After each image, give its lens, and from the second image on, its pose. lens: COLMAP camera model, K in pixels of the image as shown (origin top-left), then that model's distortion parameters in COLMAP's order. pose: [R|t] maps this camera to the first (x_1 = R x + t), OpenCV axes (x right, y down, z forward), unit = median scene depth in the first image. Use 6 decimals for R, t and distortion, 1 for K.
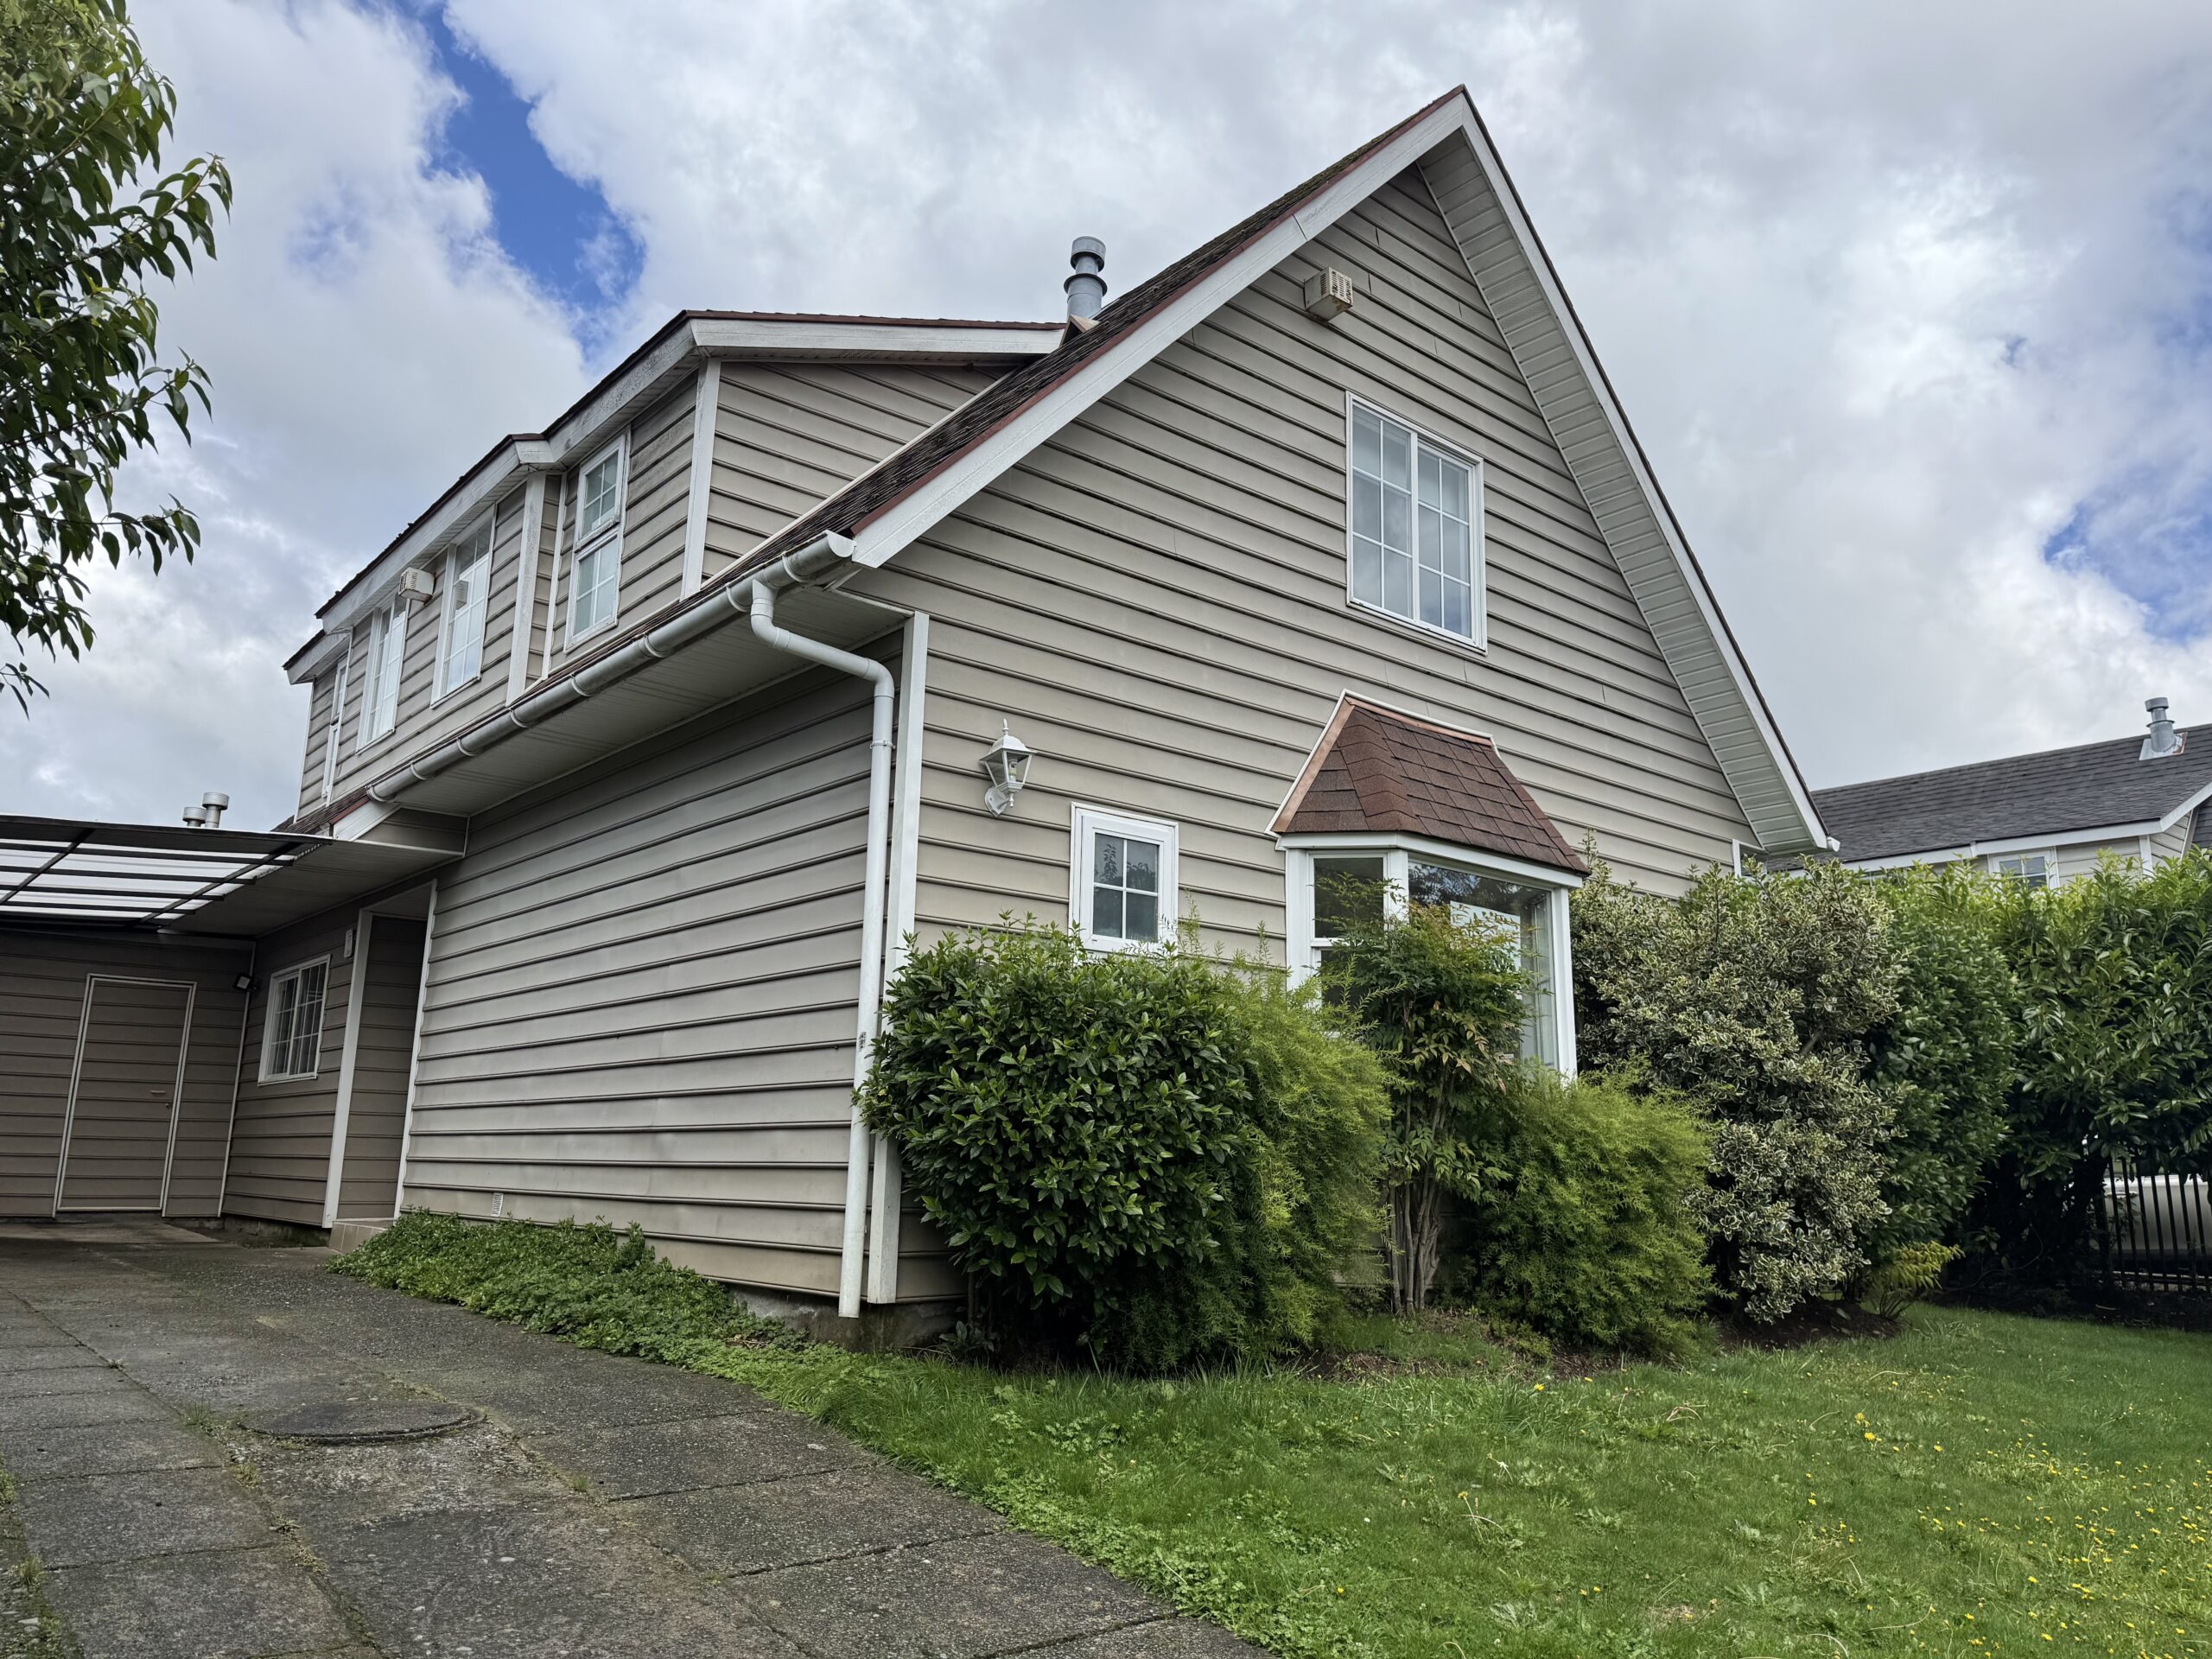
lens RADIAL K [[1554.7, 0, 1108.6], [0, 1554.7, 829.5], [0, 0, 1]] dist [-0.001399, -0.002694]
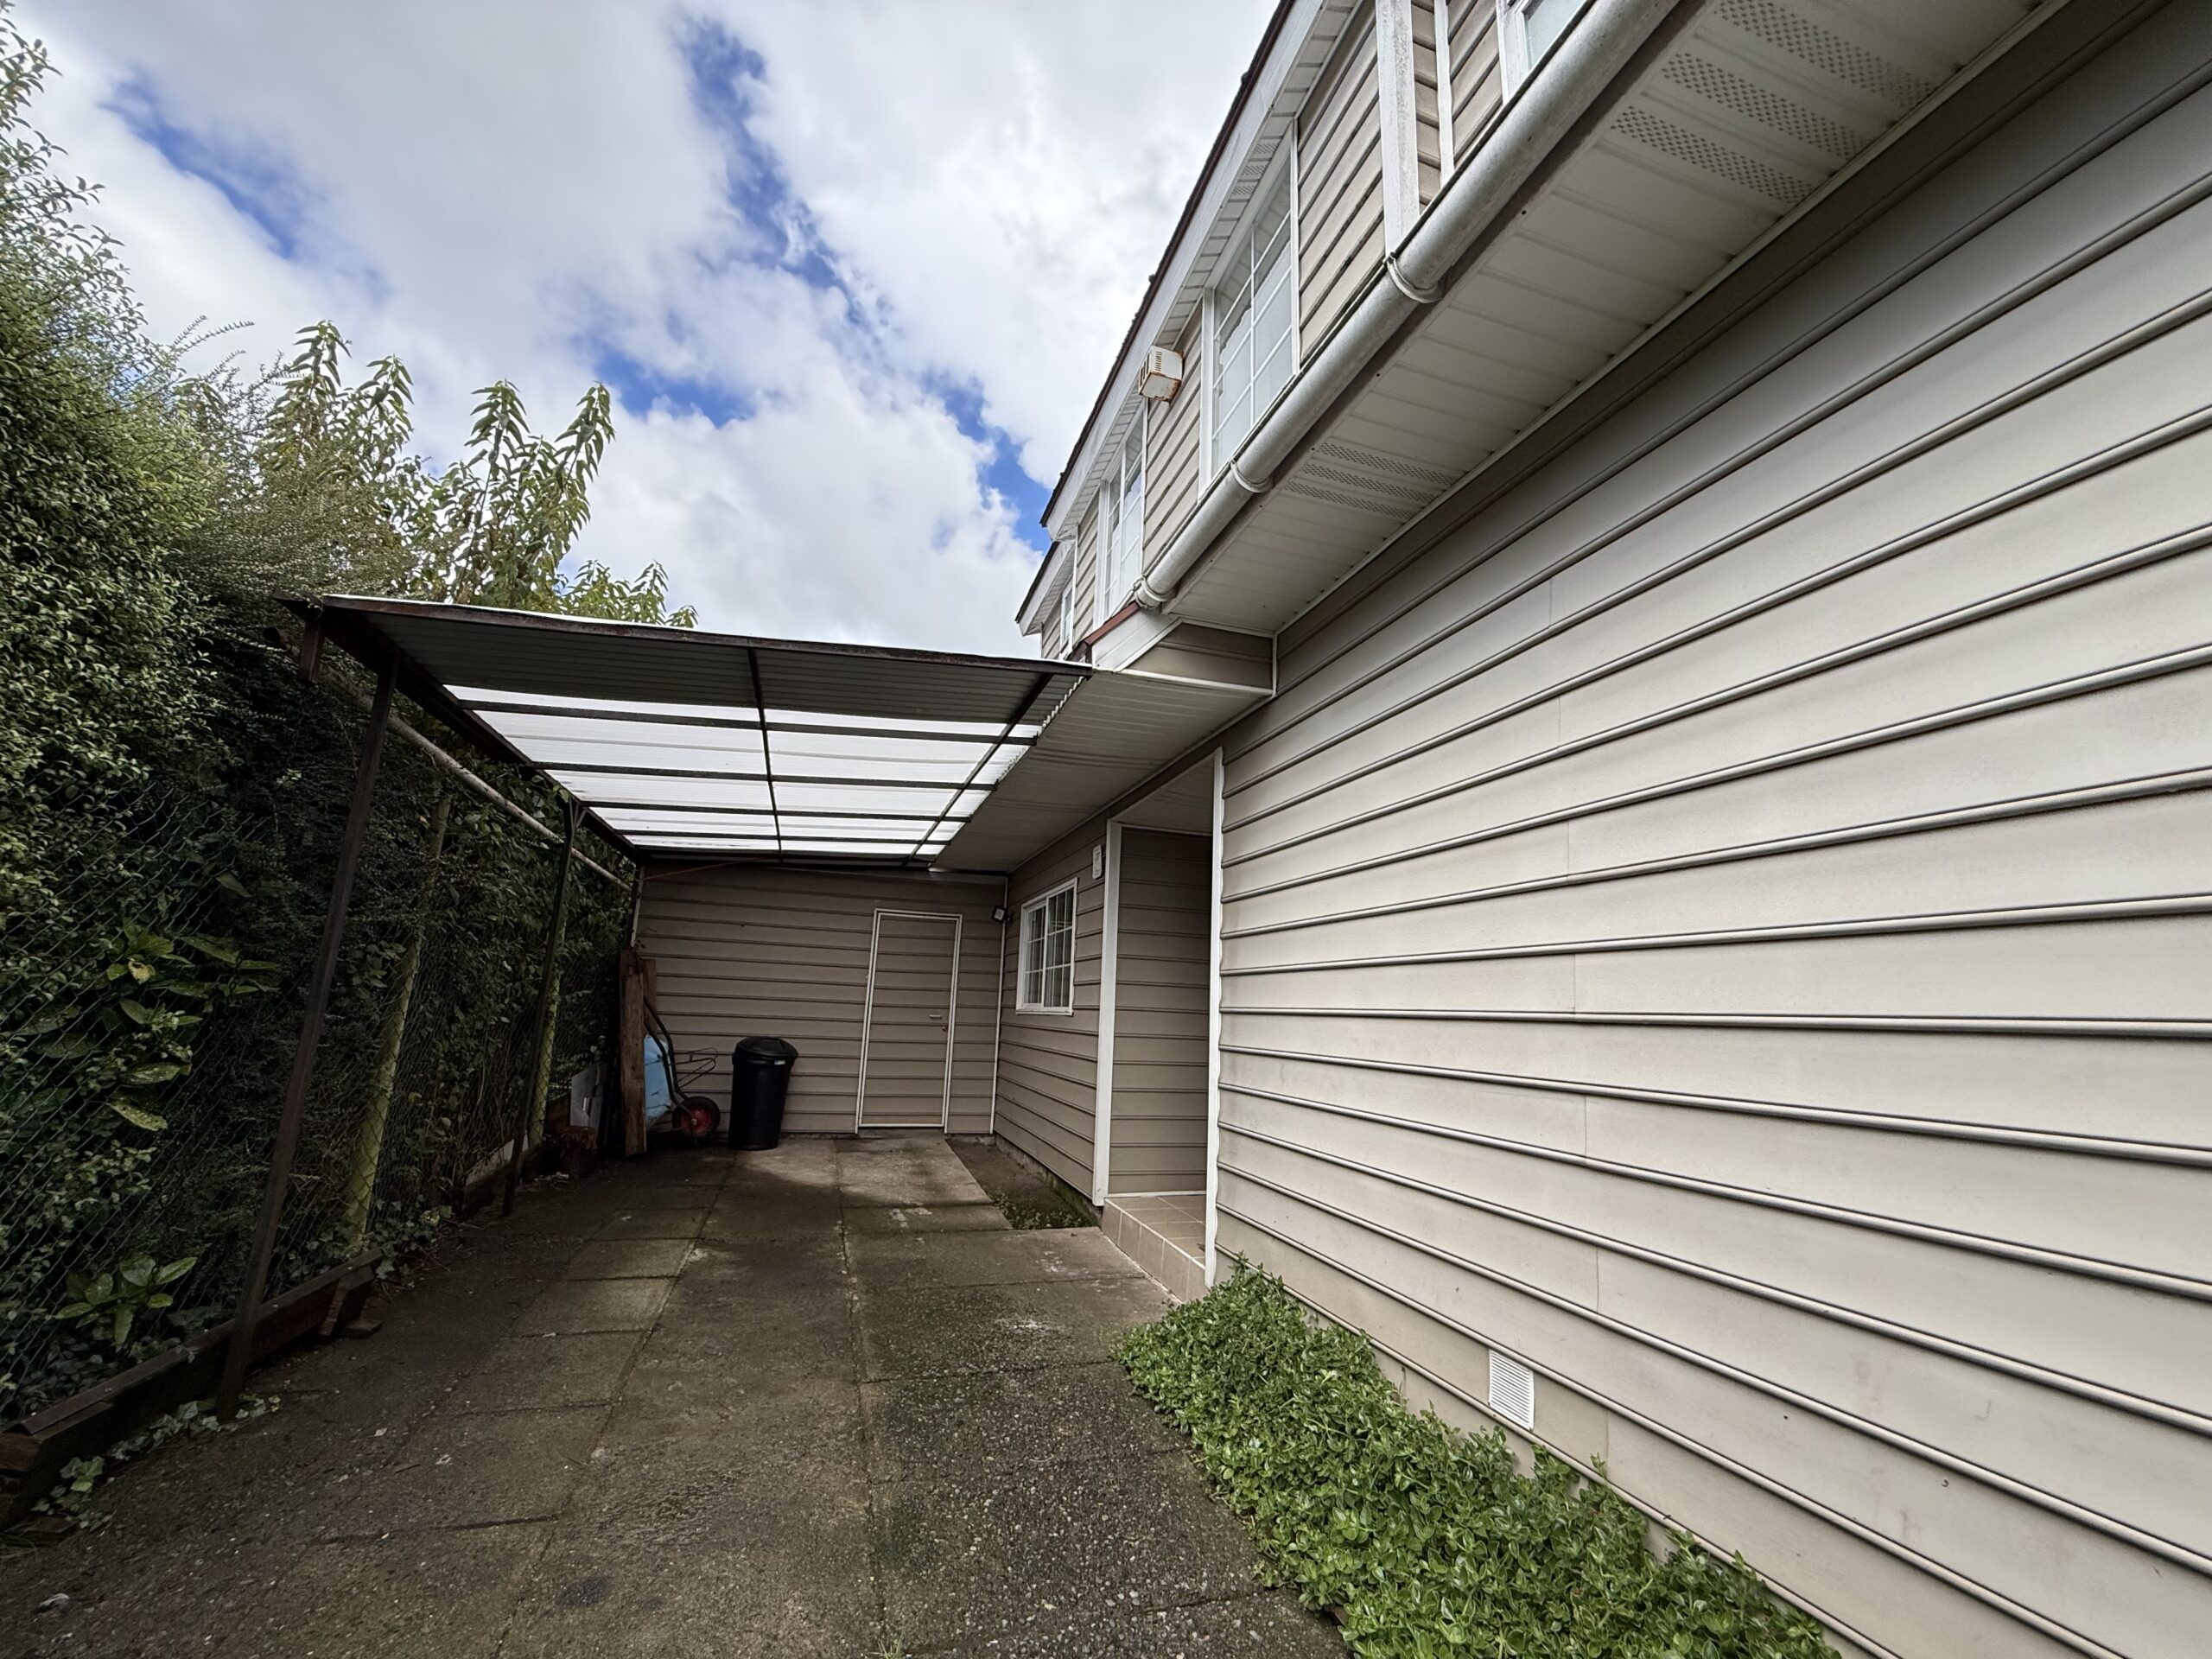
lens RADIAL K [[883.7, 0, 1105.5], [0, 883.7, 831.9], [0, 0, 1]] dist [-0.001656, 0.000986]
pose [[0.920323, -0.059517, -0.386604, -0.271581], [0.058668, 0.998179, -0.014007, 0.059173], [0.386734, -0.009790, 0.922140, 0.505986]]
